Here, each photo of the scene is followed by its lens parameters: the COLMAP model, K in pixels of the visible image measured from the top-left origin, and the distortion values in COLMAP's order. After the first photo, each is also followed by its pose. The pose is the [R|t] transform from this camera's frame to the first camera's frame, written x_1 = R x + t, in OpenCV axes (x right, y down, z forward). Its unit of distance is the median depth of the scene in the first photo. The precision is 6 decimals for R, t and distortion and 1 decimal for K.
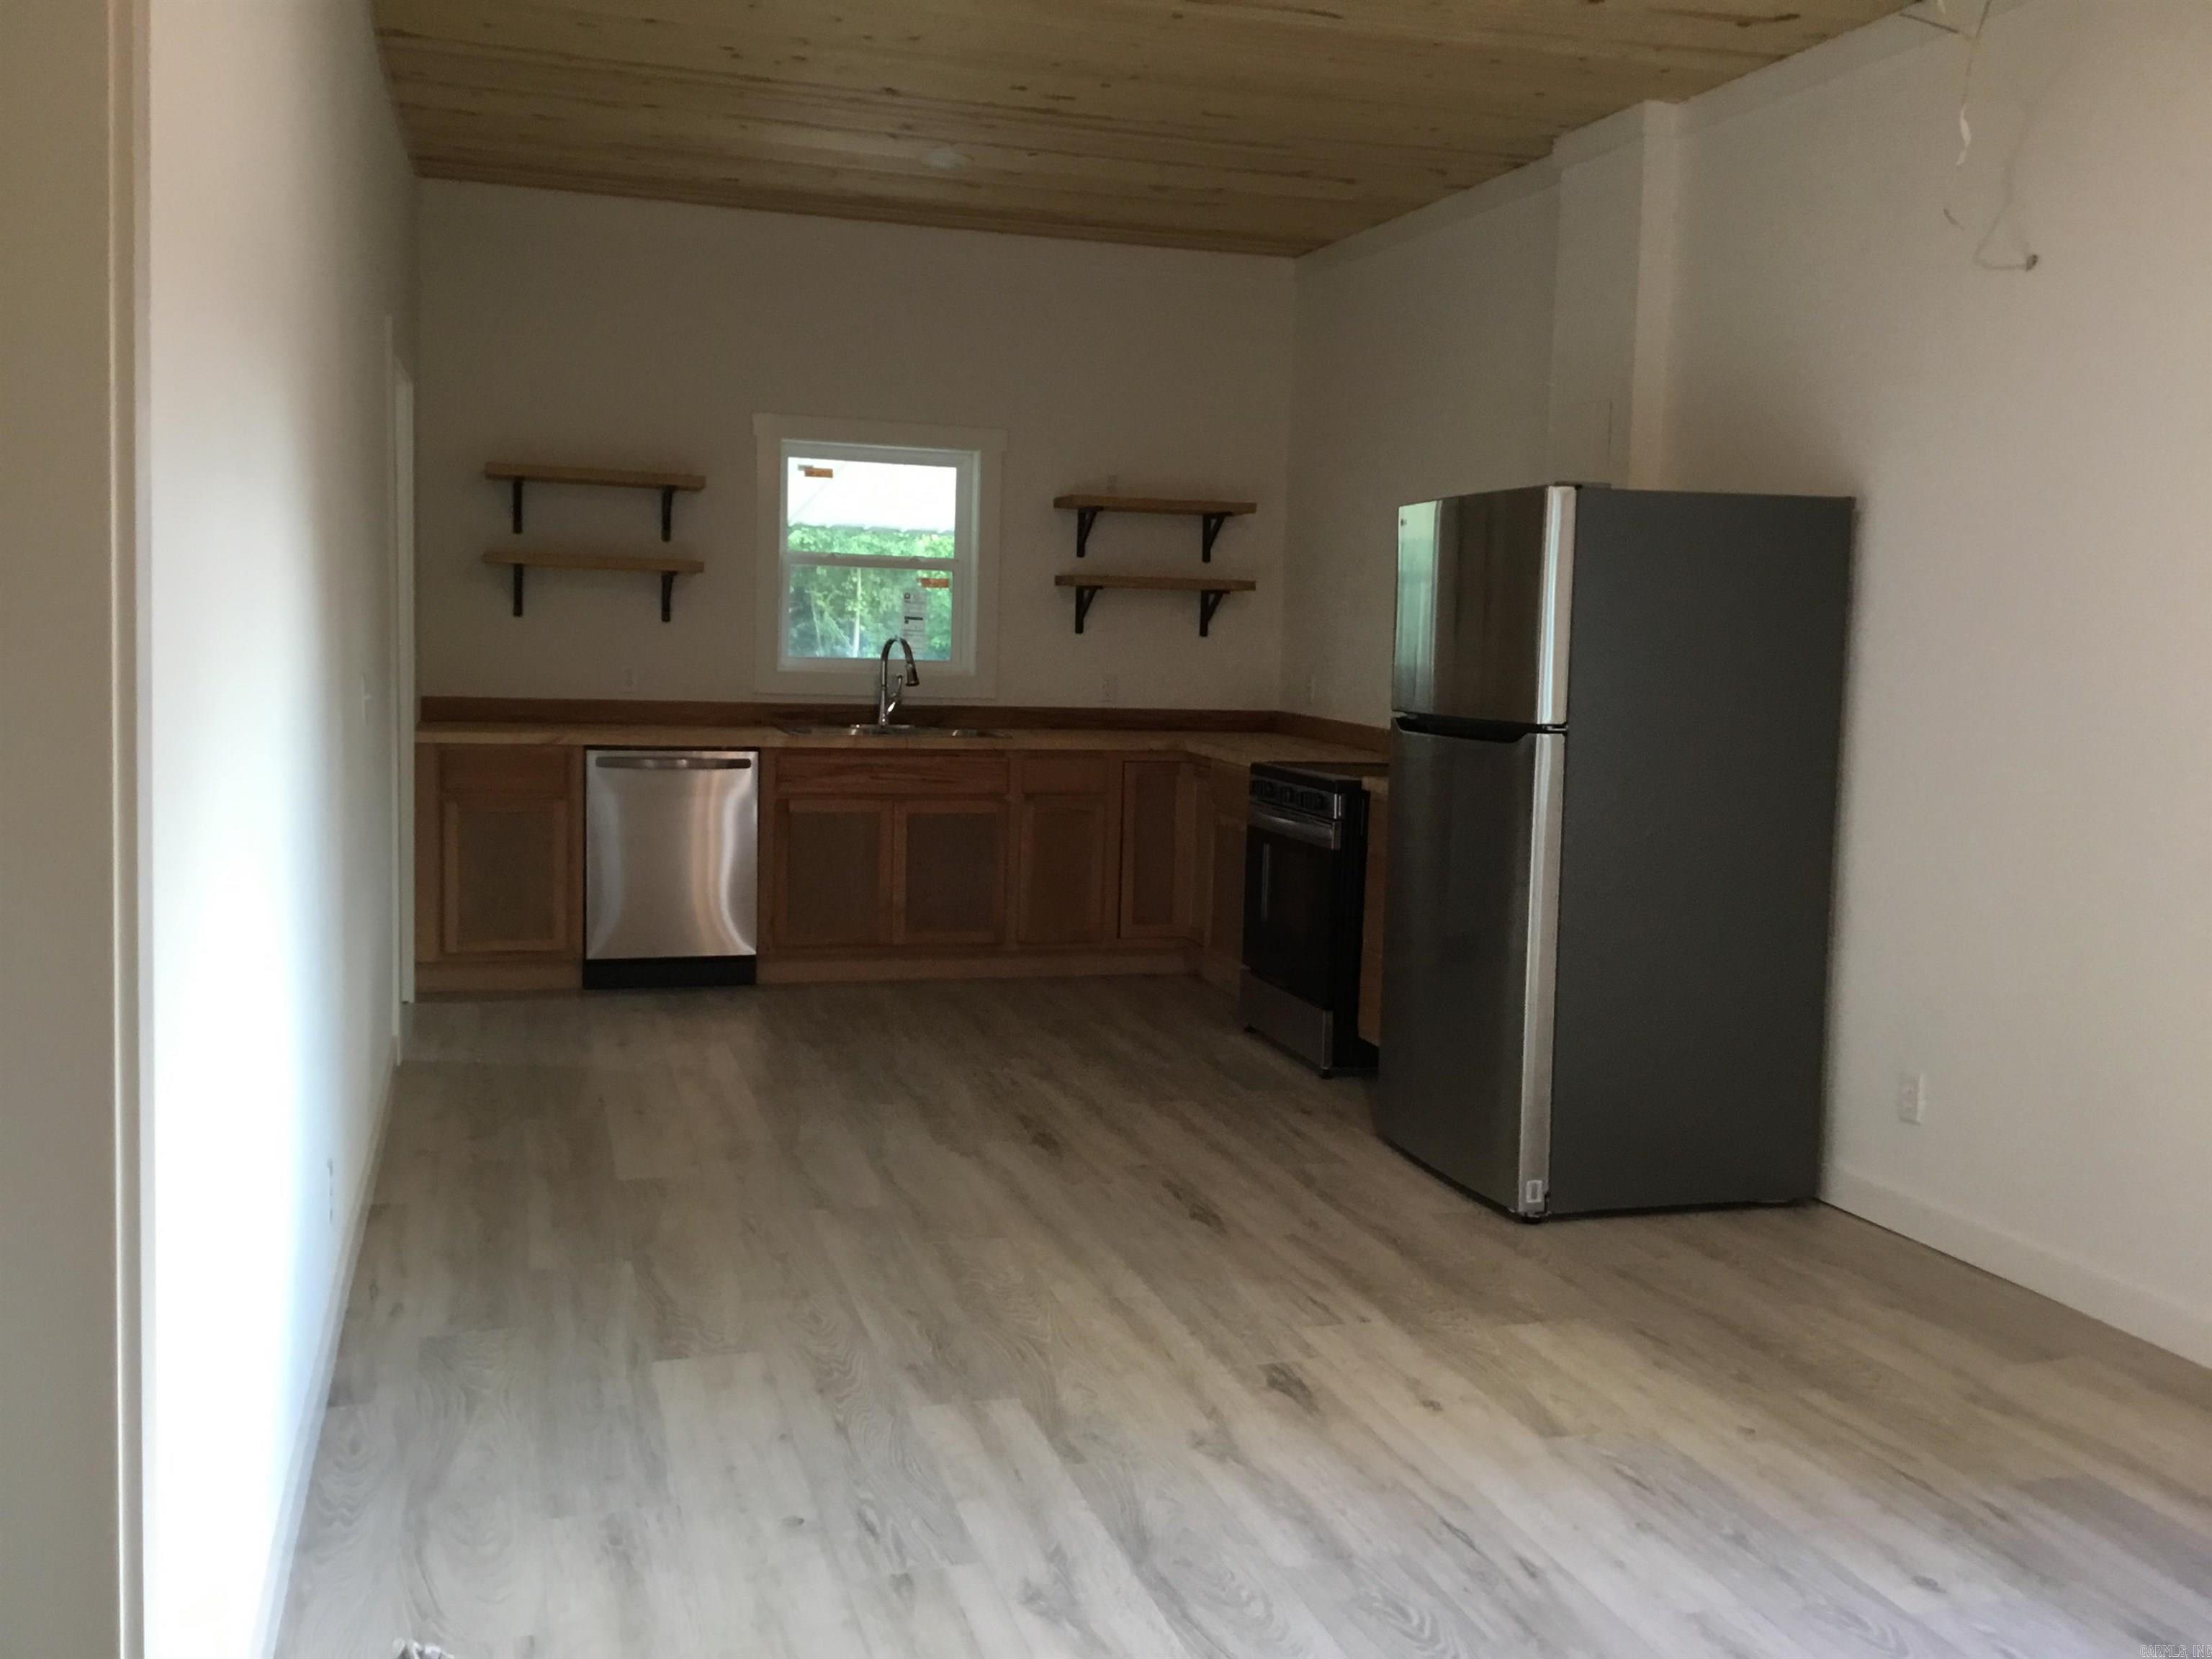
lens RADIAL K [[2078.2, 0, 1093.1], [0, 2078.2, 798.6], [0, 0, 1]] dist [0.016972, -0.008339]
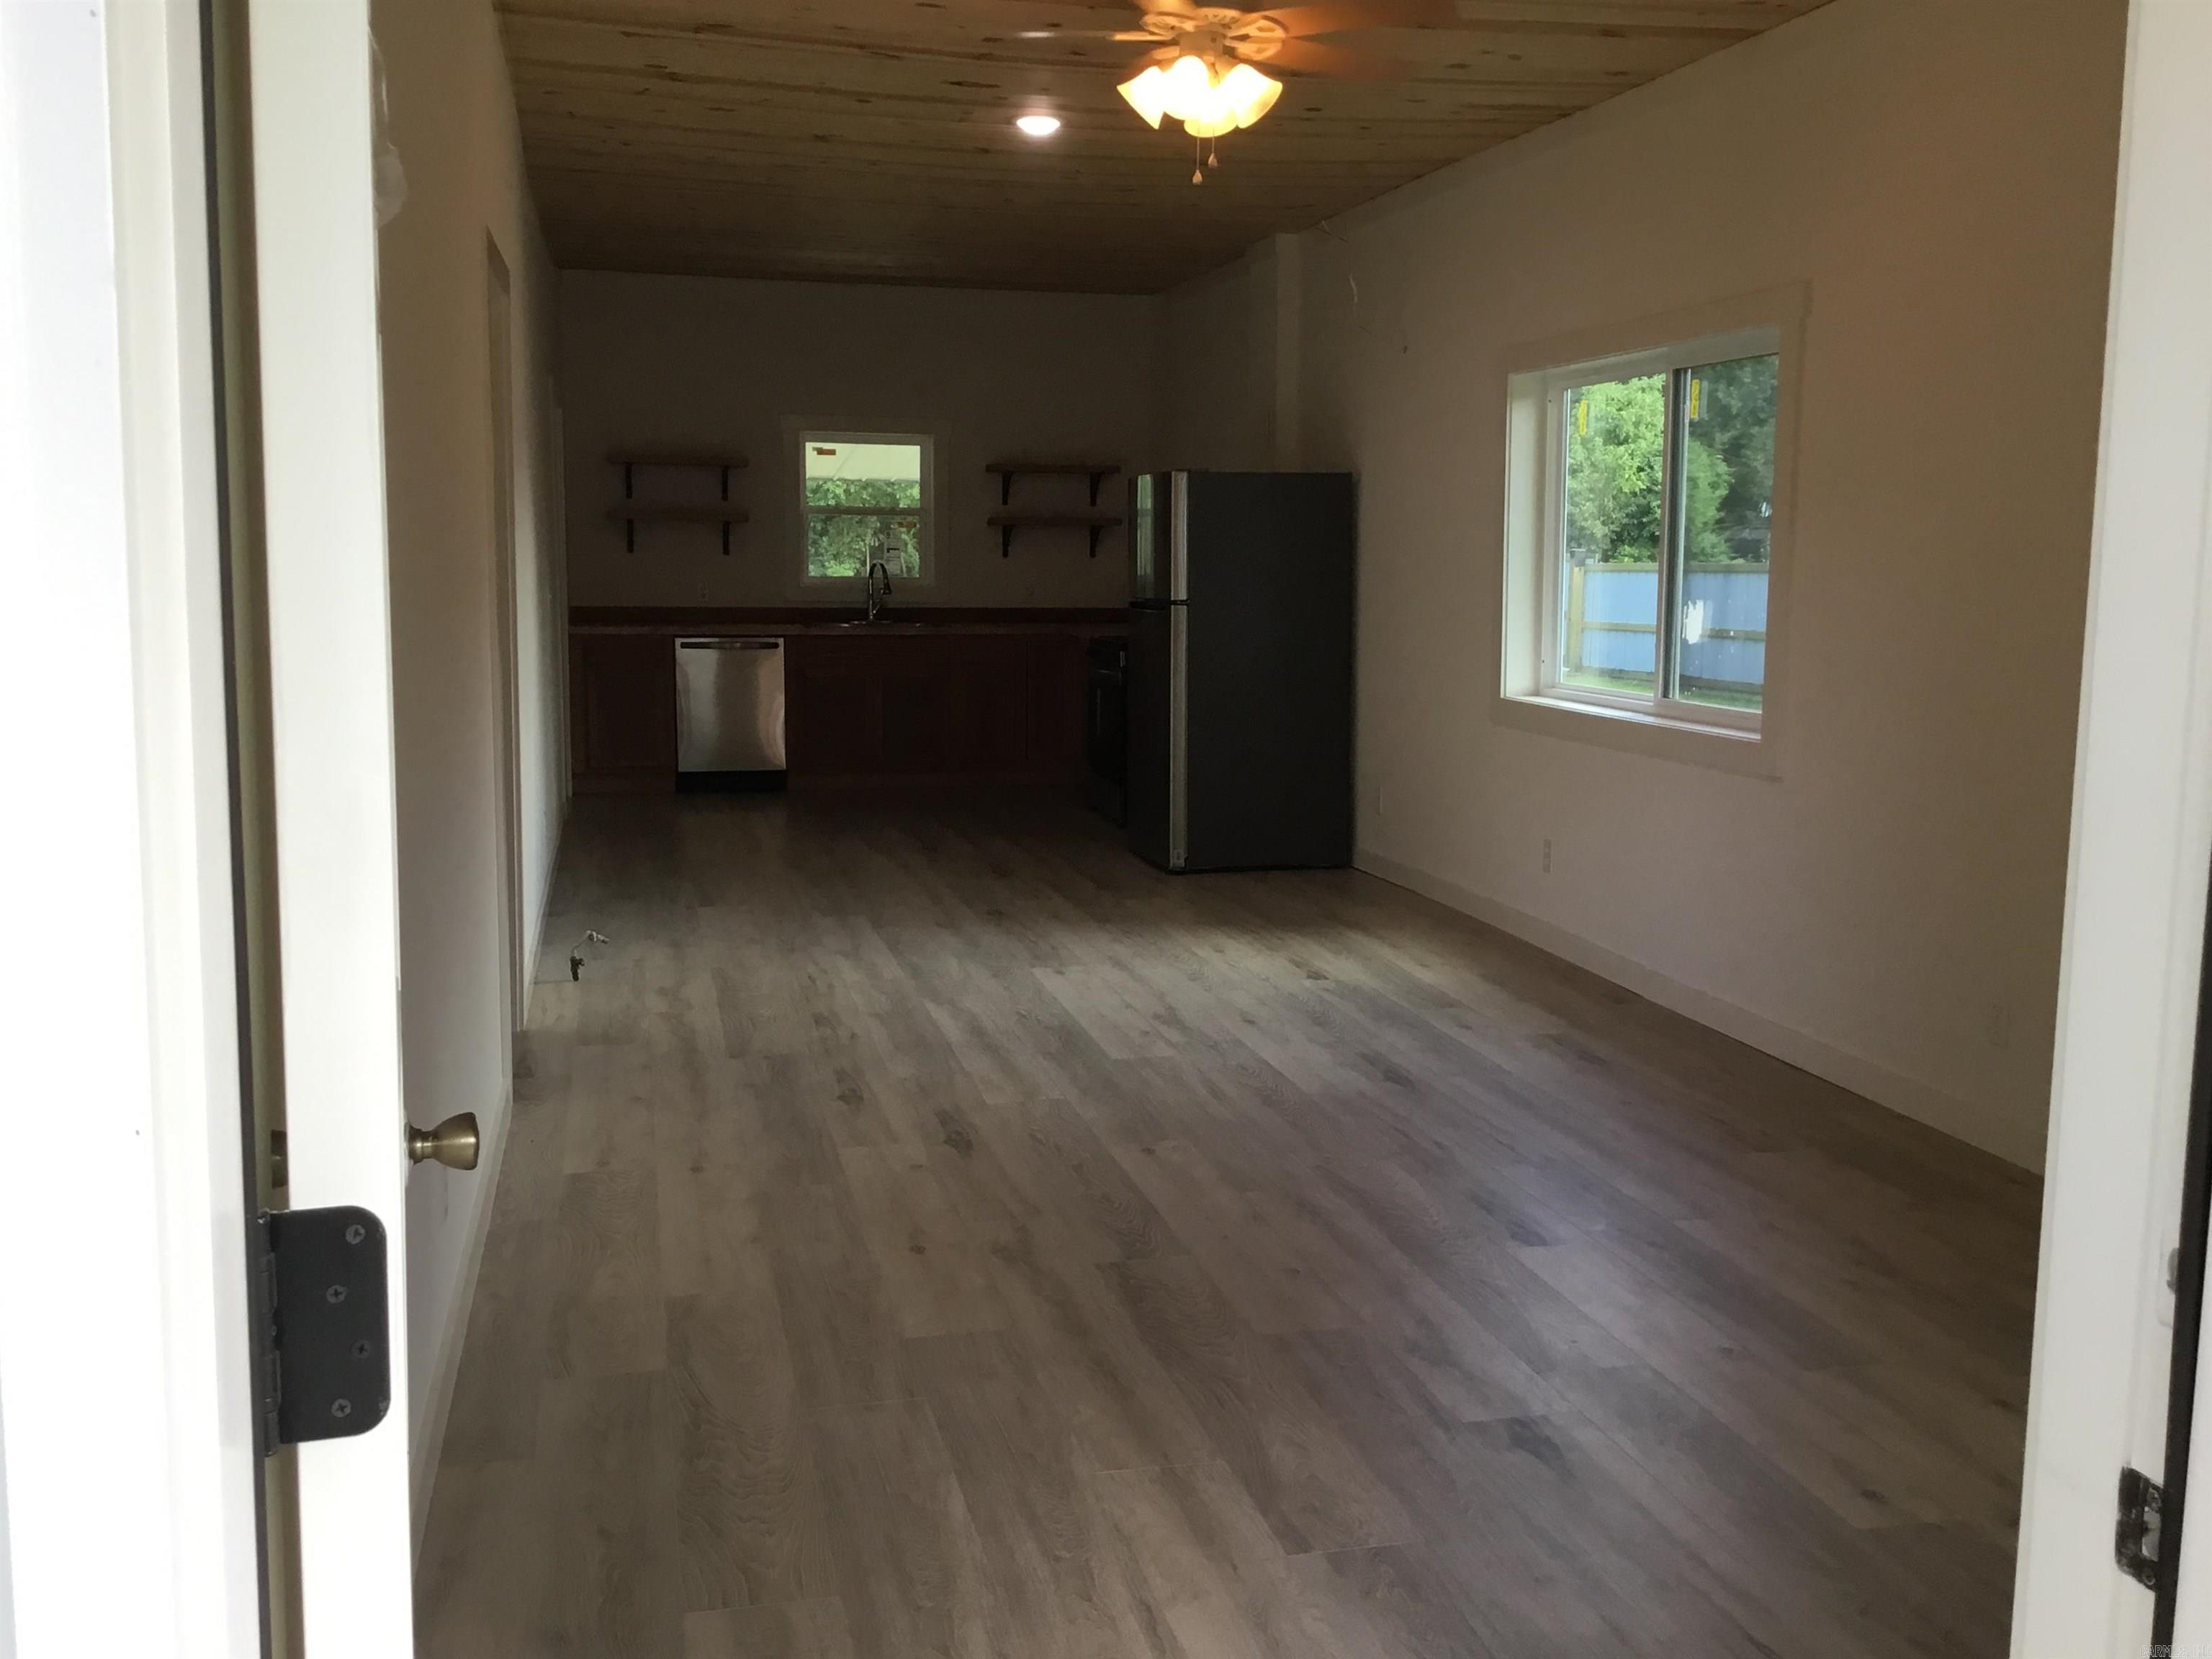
lens RADIAL K [[2300.4, 0, 1046.0], [0, 2300.4, 819.8], [0, 0, 1]] dist [0.008015, -0.001267]
pose [[0.995568, -0.008583, -0.093651, 0.182767], [0.011506, 0.999462, 0.030716, 0.059662], [0.093337, -0.031657, 0.995131, -0.654623]]
